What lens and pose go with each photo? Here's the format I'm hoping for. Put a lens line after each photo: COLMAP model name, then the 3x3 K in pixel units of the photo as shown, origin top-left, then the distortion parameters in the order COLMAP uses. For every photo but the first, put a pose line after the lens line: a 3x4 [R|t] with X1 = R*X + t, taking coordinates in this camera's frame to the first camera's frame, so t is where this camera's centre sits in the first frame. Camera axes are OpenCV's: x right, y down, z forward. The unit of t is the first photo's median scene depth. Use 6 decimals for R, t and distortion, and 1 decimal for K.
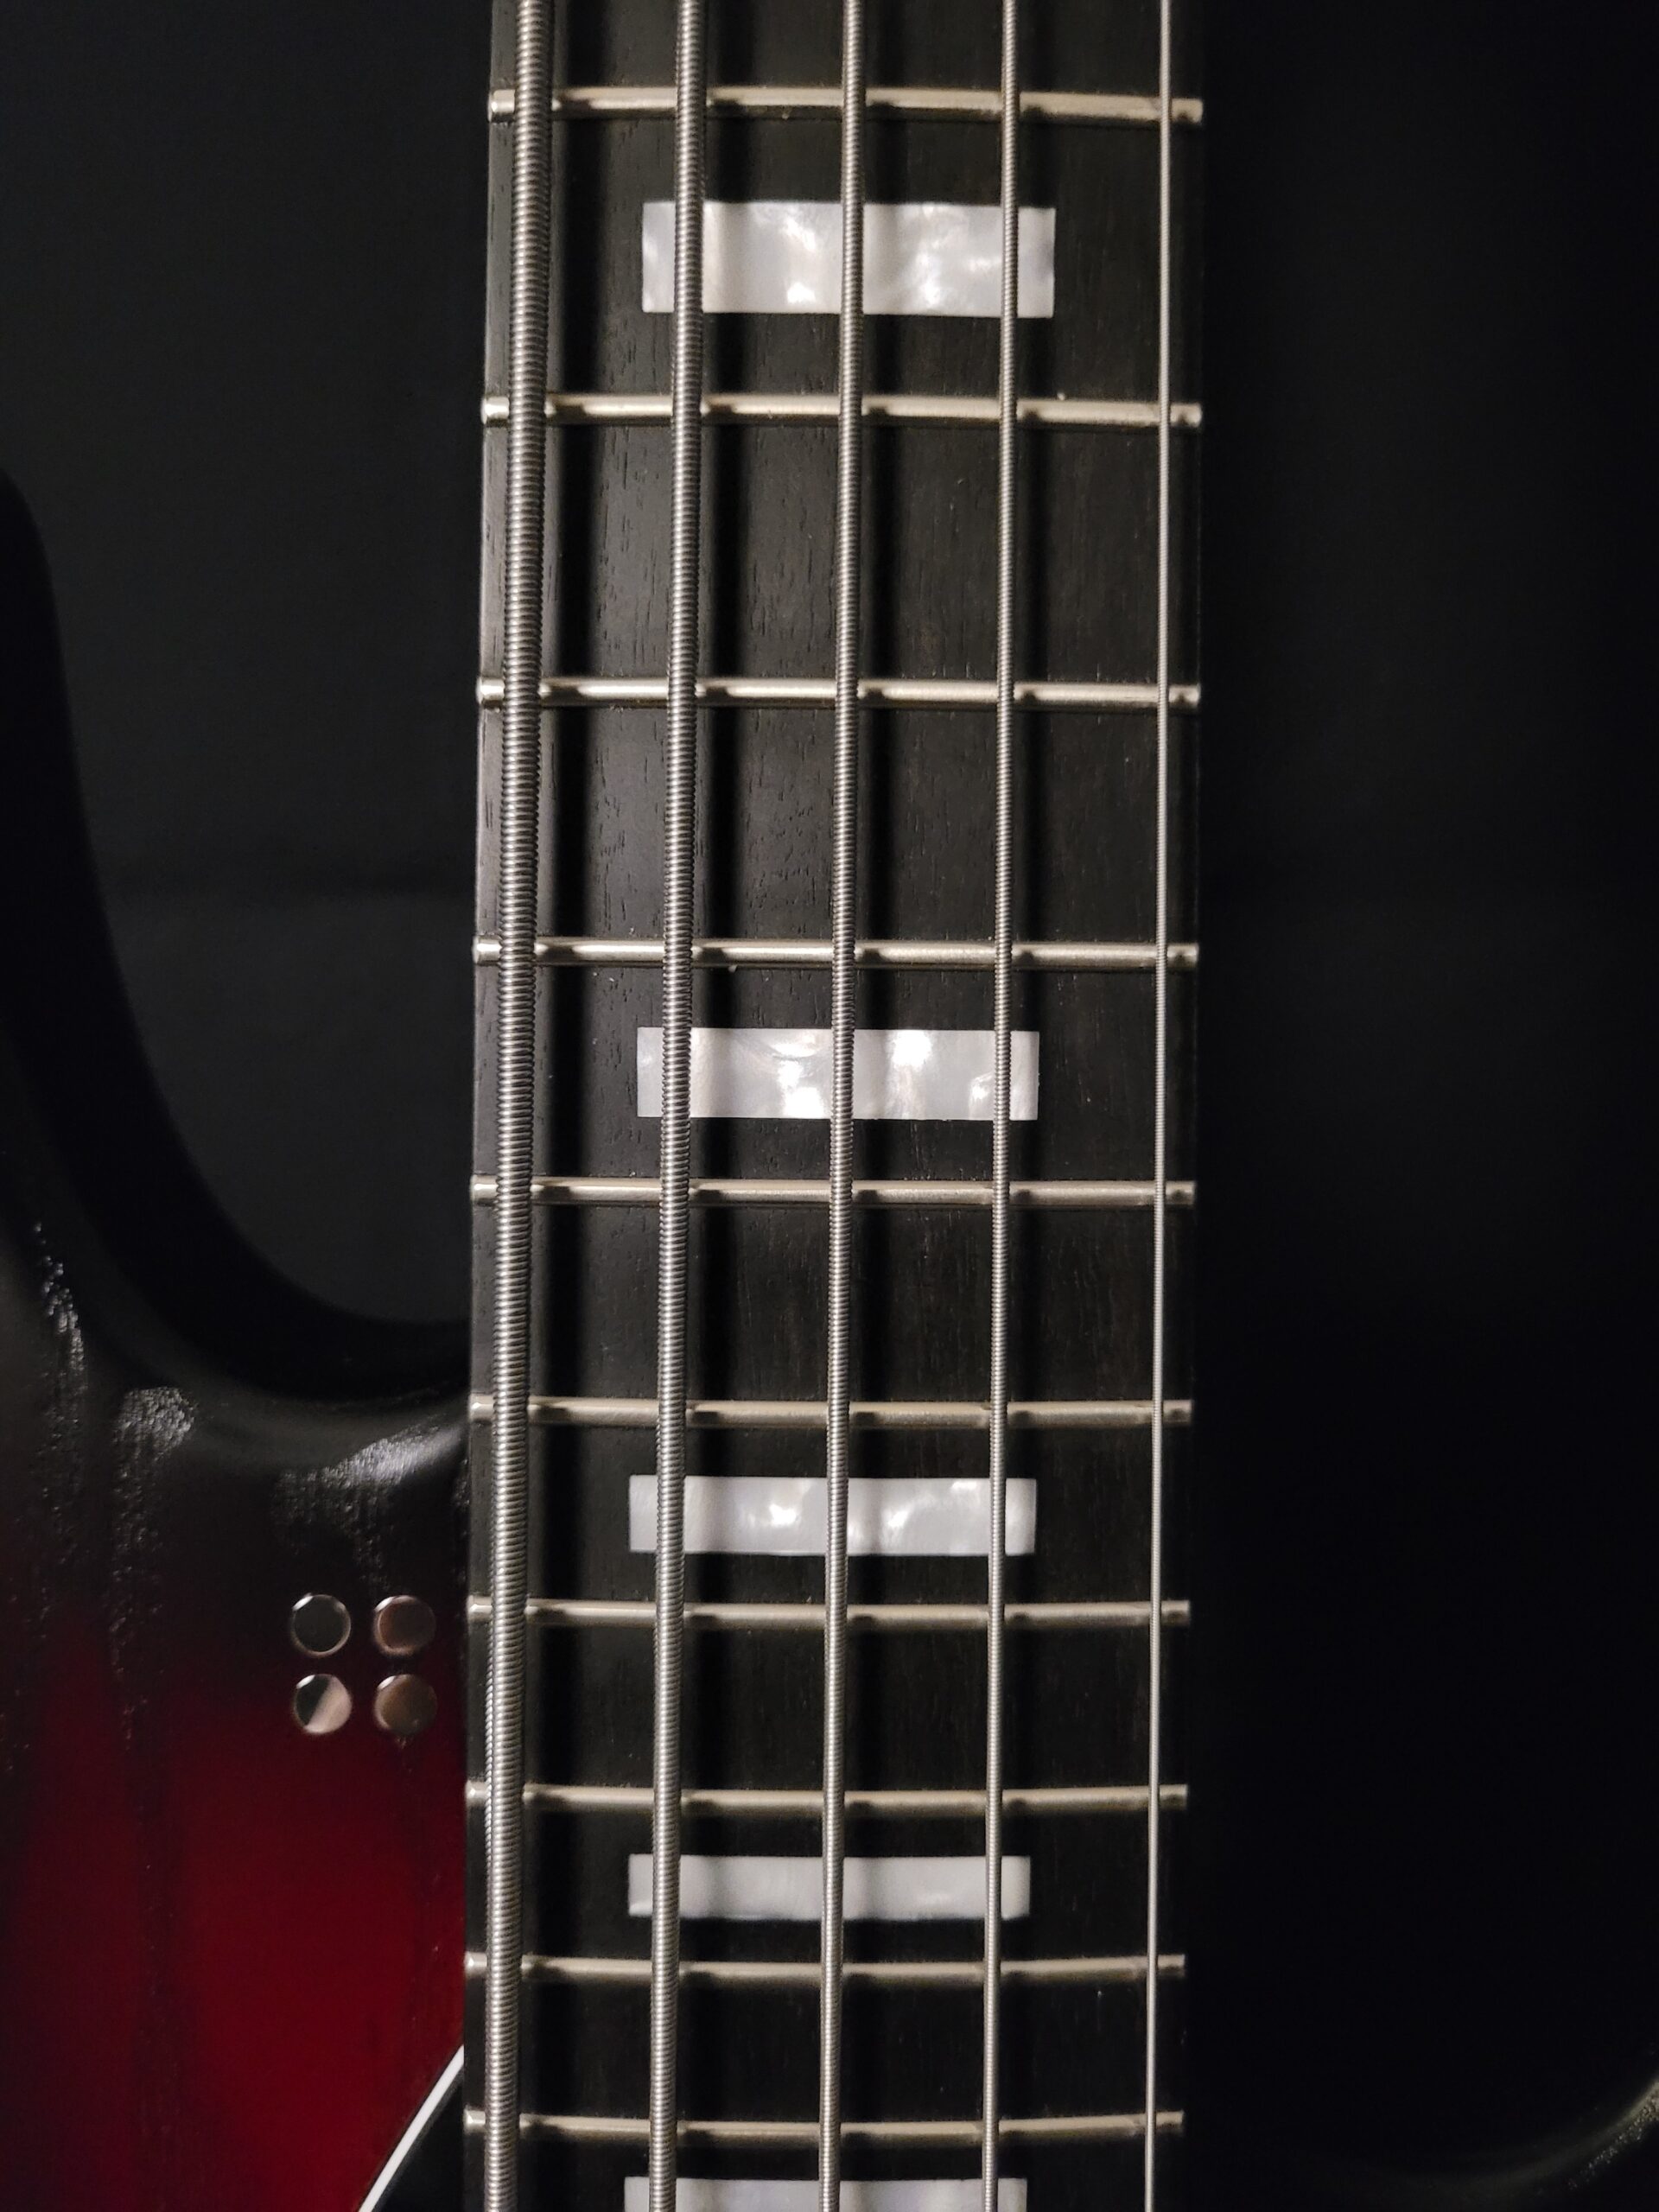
lens RADIAL K [[1709.7, 0, 824.5], [0, 1709.7, 1094.9], [0, 0, 1]] dist [-0.029230, 0.005840]
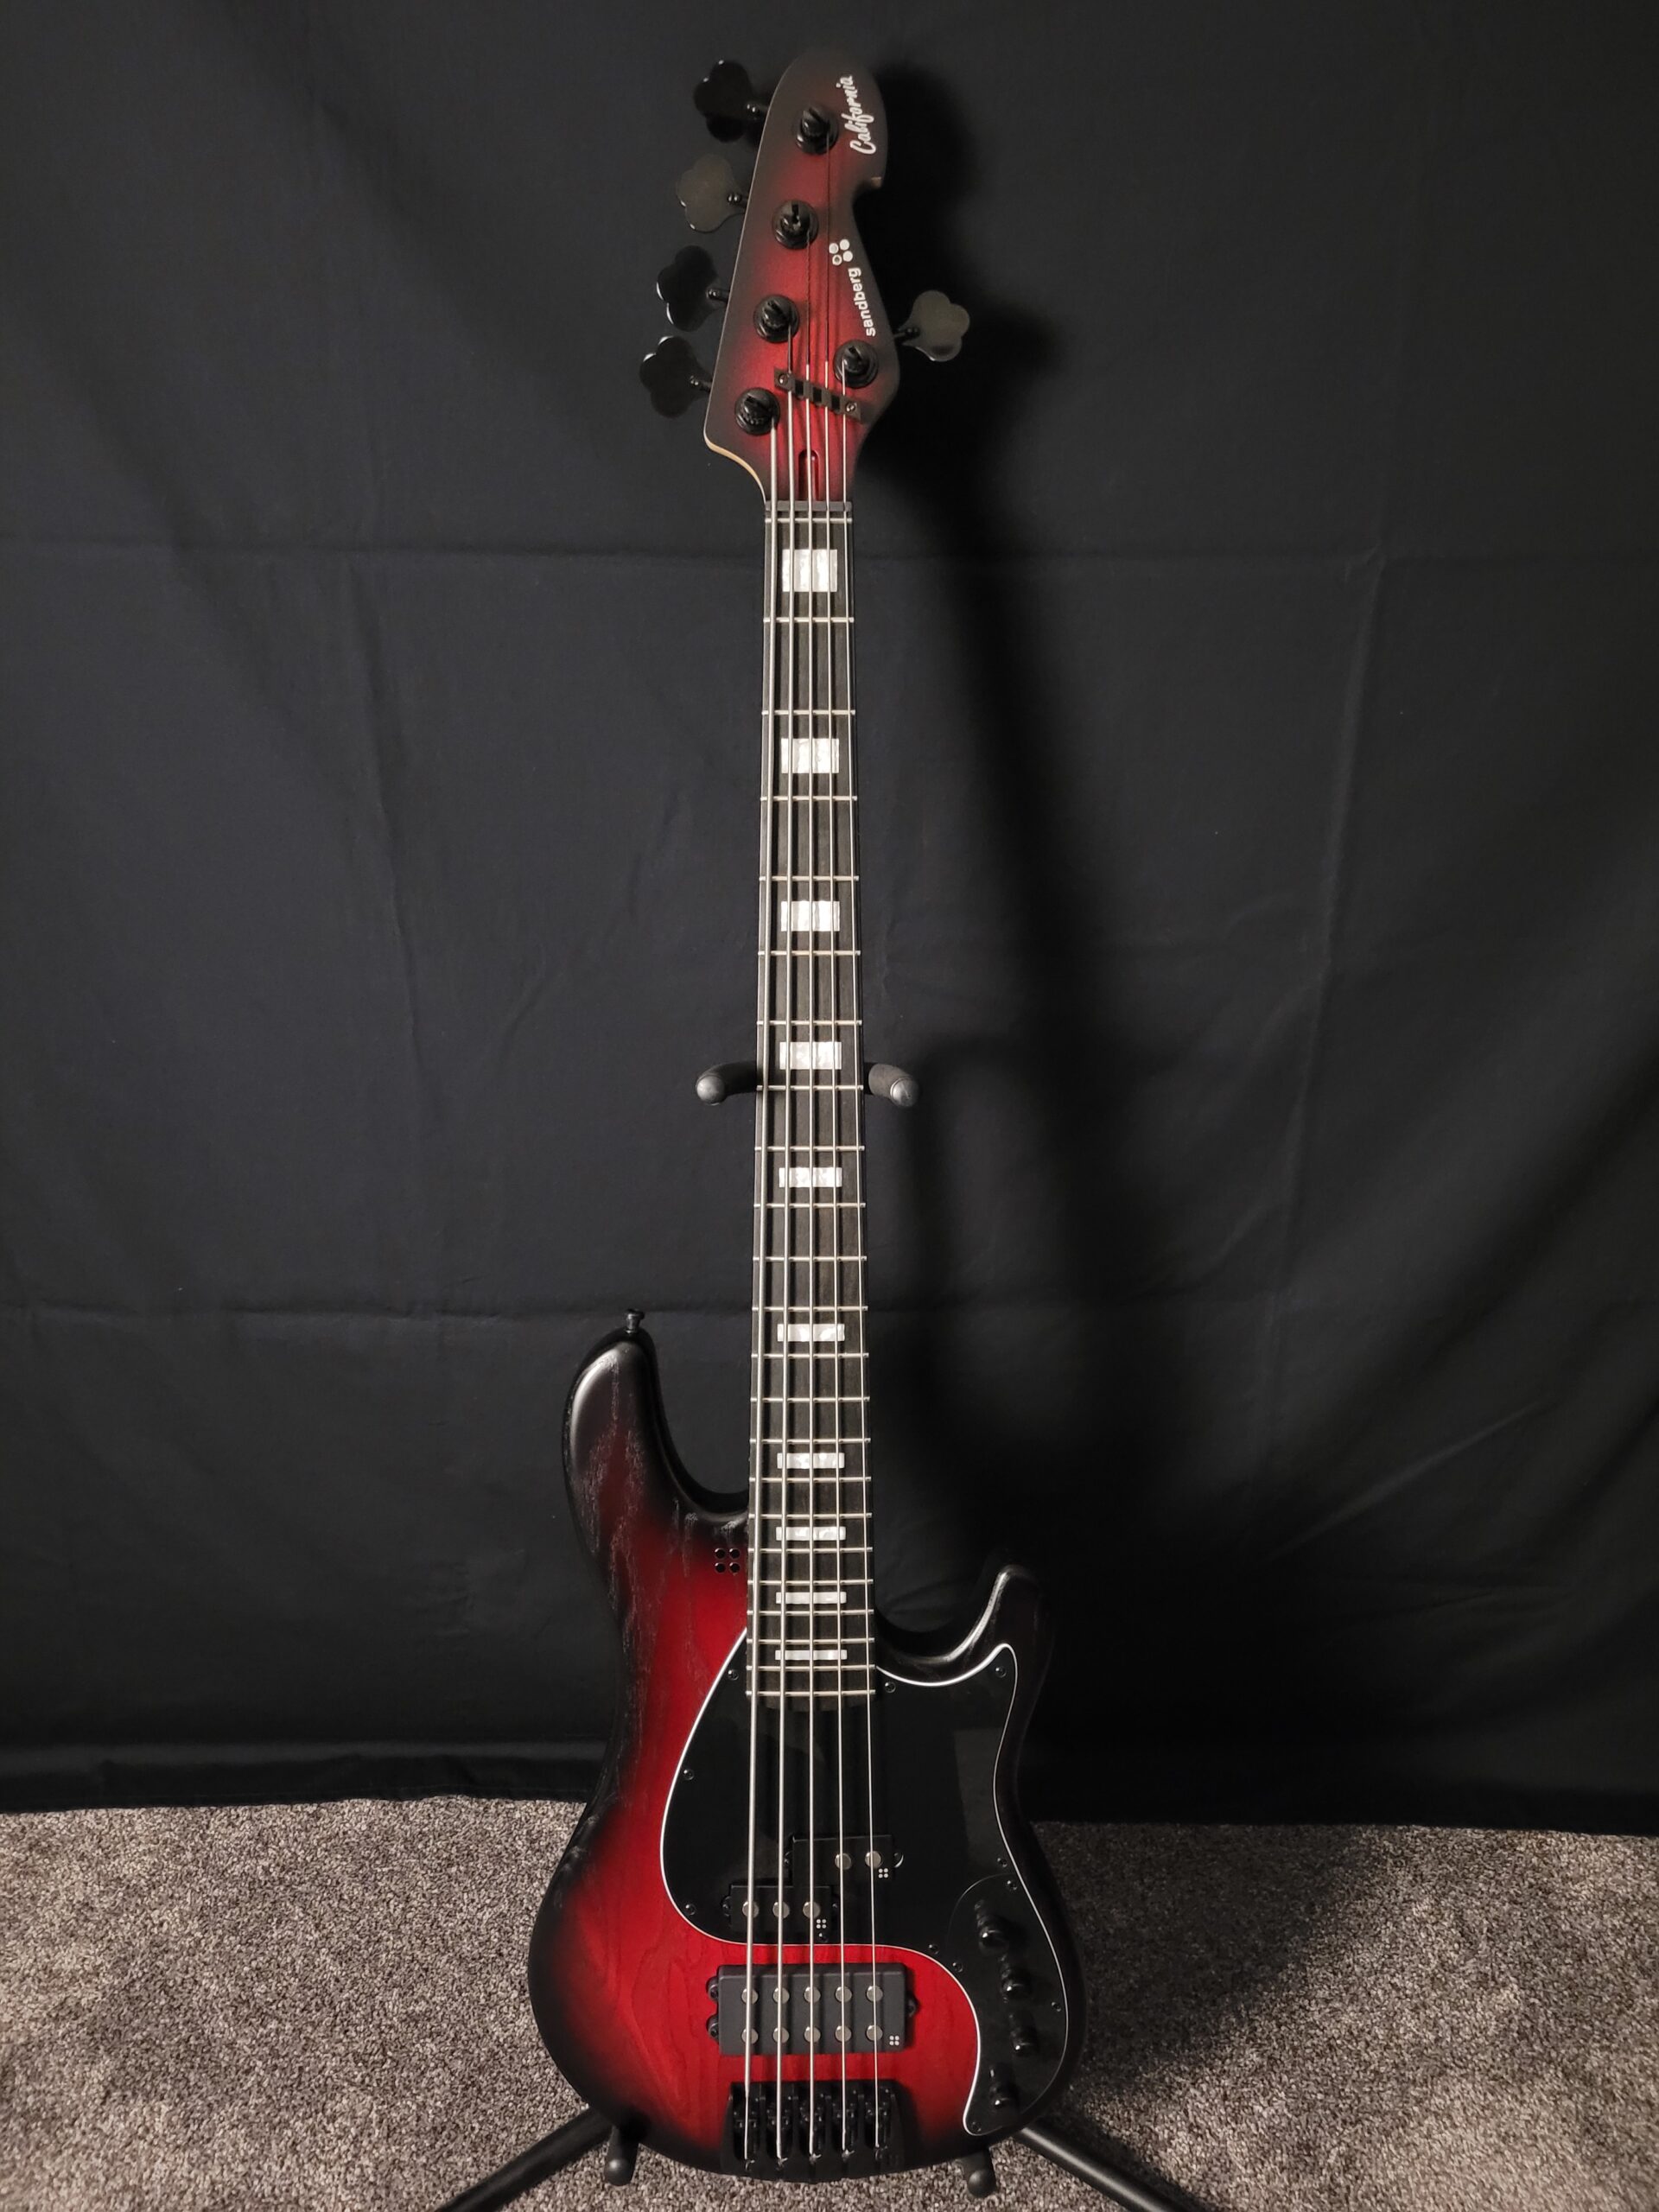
lens RADIAL K [[1683.7, 0, 823.6], [0, 1683.7, 1098.2], [0, 0, 1]] dist [0.033846, -0.026813]
pose [[0.999949, -0.009994, 0.001228, 0.057880], [0.009989, 0.999939, 0.004622, -1.321848], [-0.001274, -0.004610, 0.999989, -4.966341]]
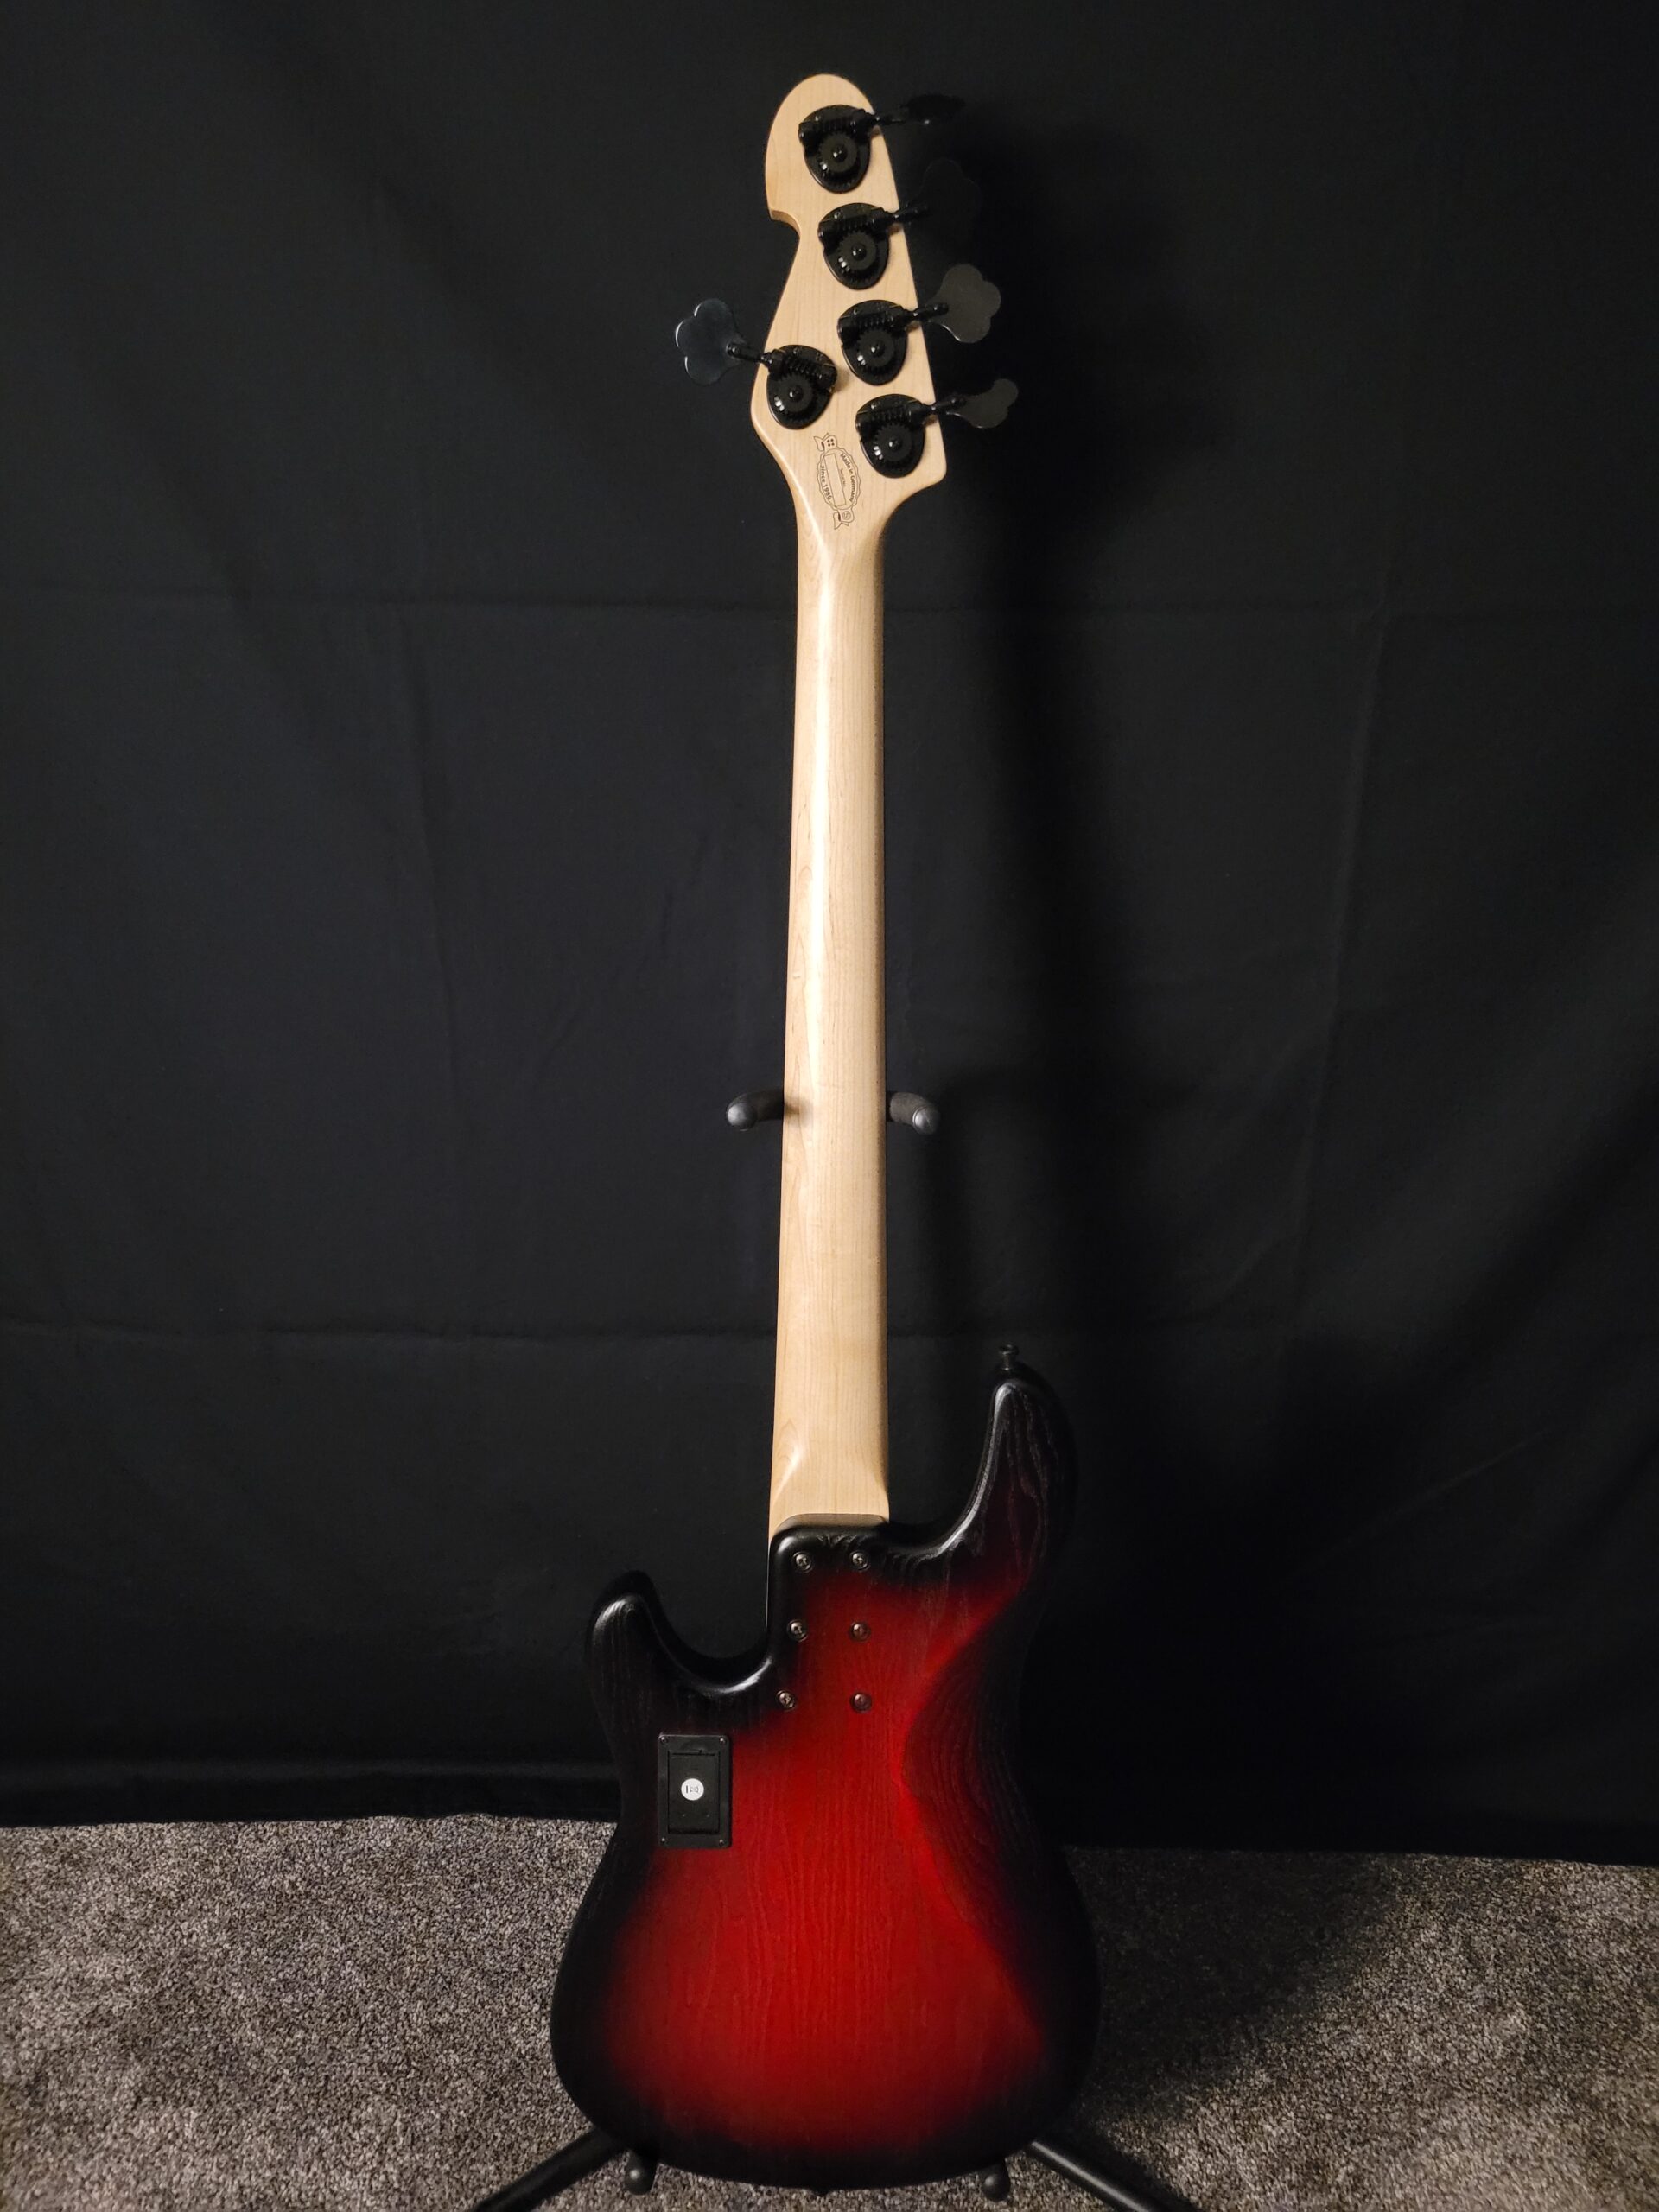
lens RADIAL K [[1683.7, 0, 821.4], [0, 1683.7, 1098.8], [0, 0, 1]] dist [0.033846, -0.026813]
pose [[0.999969, -0.003181, -0.007158, 0.011899], [0.003029, 0.999772, -0.021140, -1.262540], [0.007223, 0.021118, 0.999751, -5.205792]]
